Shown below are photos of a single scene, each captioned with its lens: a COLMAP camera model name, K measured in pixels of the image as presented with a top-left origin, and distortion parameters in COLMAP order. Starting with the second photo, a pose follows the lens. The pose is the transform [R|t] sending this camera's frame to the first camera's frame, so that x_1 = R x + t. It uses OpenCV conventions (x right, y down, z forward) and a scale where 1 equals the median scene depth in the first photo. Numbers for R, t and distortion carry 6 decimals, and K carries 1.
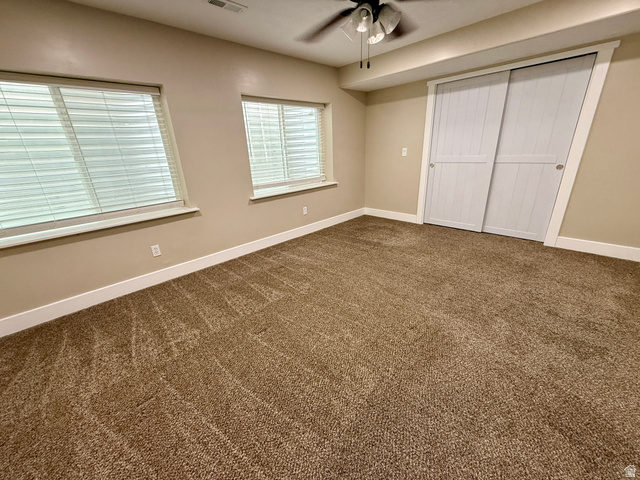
lens RADIAL K [[254.0, 0, 320.0], [0, 254.0, 240.0], [0, 0, 1]] dist [0.000463, 0.000001]
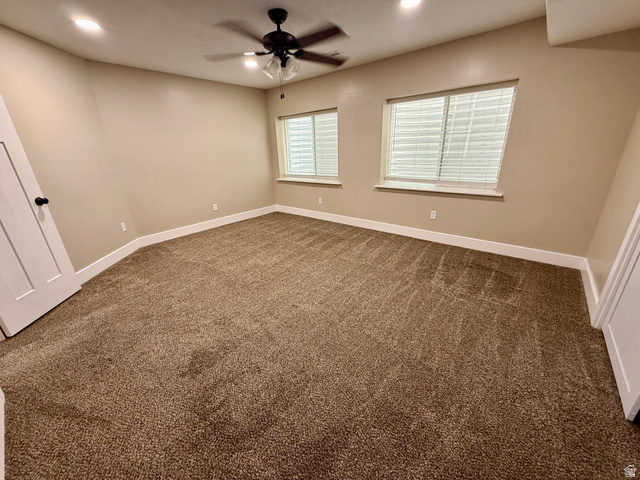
lens RADIAL K [[254.0, 0, 320.0], [0, 254.0, 240.0], [0, 0, 1]] dist [0.000463, 0.000001]
pose [[0.104900, 0.380692, -0.918733, 0.908904], [-0.313162, 0.889475, 0.332812, -0.251644], [0.943889, 0.252800, 0.212524, 0.546436]]
